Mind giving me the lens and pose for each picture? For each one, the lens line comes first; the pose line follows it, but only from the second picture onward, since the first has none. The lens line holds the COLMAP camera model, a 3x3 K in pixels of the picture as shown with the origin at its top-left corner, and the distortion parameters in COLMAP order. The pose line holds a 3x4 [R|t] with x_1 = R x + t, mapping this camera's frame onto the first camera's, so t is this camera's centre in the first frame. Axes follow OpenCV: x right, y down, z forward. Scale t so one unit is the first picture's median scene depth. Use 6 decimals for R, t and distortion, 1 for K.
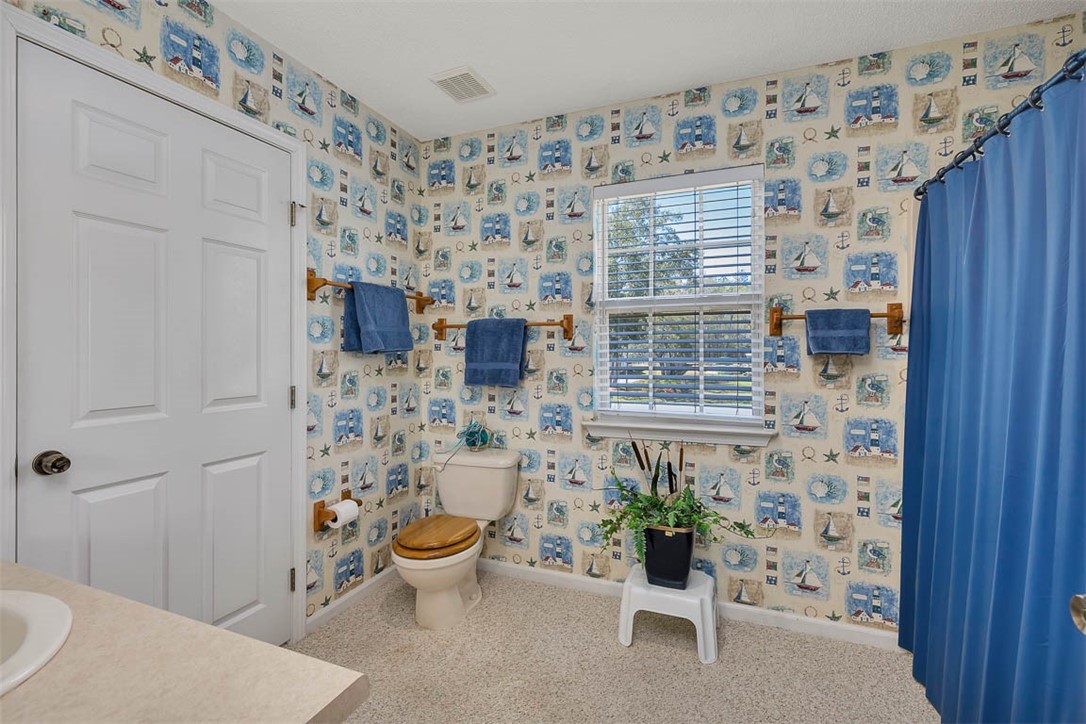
lens RADIAL K [[481.5, 0, 542.5], [0, 481.5, 358.2], [0, 0, 1]] dist [0.008279, -0.001014]
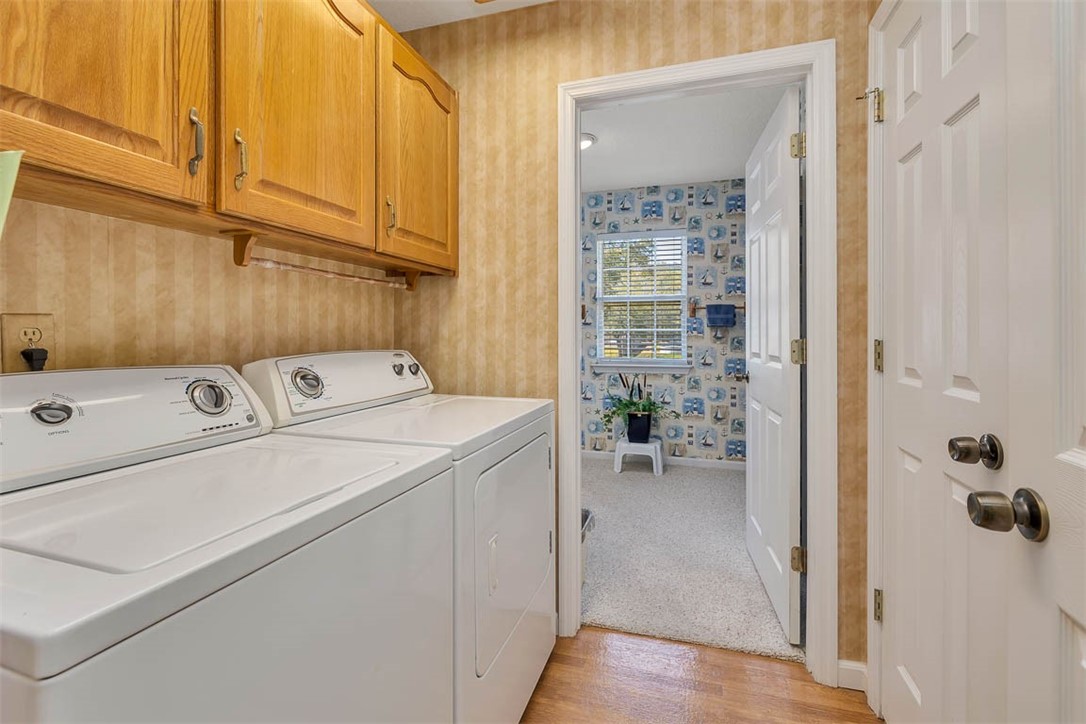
lens RADIAL K [[472.9, 0, 543.2], [0, 472.9, 333.4], [0, 0, 1]] dist [0.005245, 0.000062]
pose [[0.996405, 0.006962, 0.084426, -0.264769], [-0.005484, 0.999828, -0.017722, 0.053054], [-0.084535, 0.017195, 0.996272, -0.808556]]
